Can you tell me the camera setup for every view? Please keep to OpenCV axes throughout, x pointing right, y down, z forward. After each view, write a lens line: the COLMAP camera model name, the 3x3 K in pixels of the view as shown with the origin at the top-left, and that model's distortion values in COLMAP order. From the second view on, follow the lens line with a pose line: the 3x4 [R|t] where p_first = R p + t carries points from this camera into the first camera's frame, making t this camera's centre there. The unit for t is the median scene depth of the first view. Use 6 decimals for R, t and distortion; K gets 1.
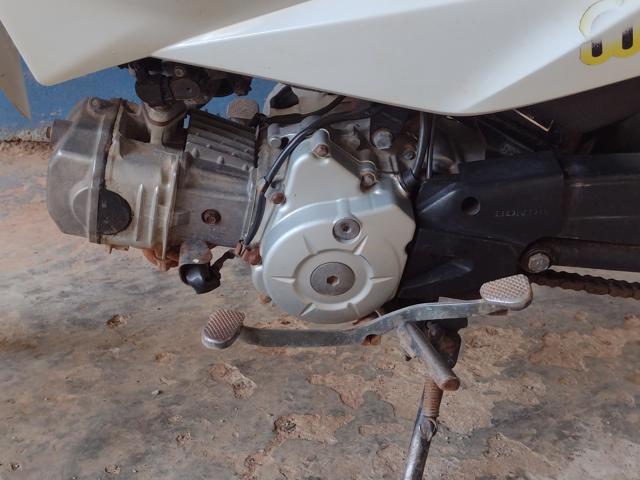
lens RADIAL K [[797.5, 0, 321.0], [0, 797.5, 239.9], [0, 0, 1]] dist [0.035399, 0.000000]
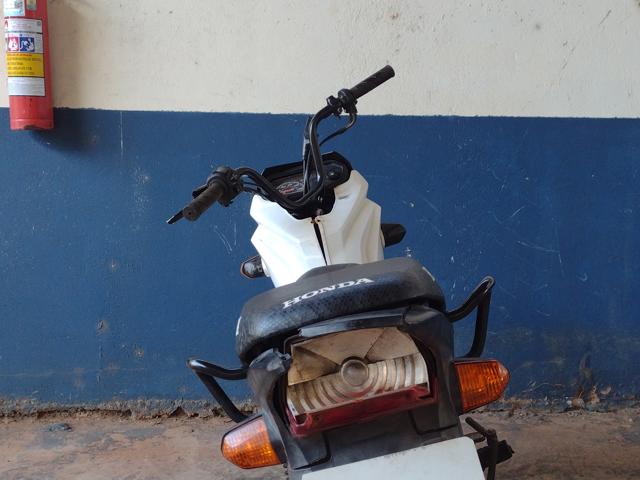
lens RADIAL K [[797.5, 0, 324.0], [0, 797.5, 239.8], [0, 0, 1]] dist [0.035399, 0.000000]
pose [[0.999451, -0.014068, -0.030003, 0.150706], [0.004436, 0.954062, -0.299577, 0.039681], [0.032839, 0.299279, 0.953600, -0.746198]]
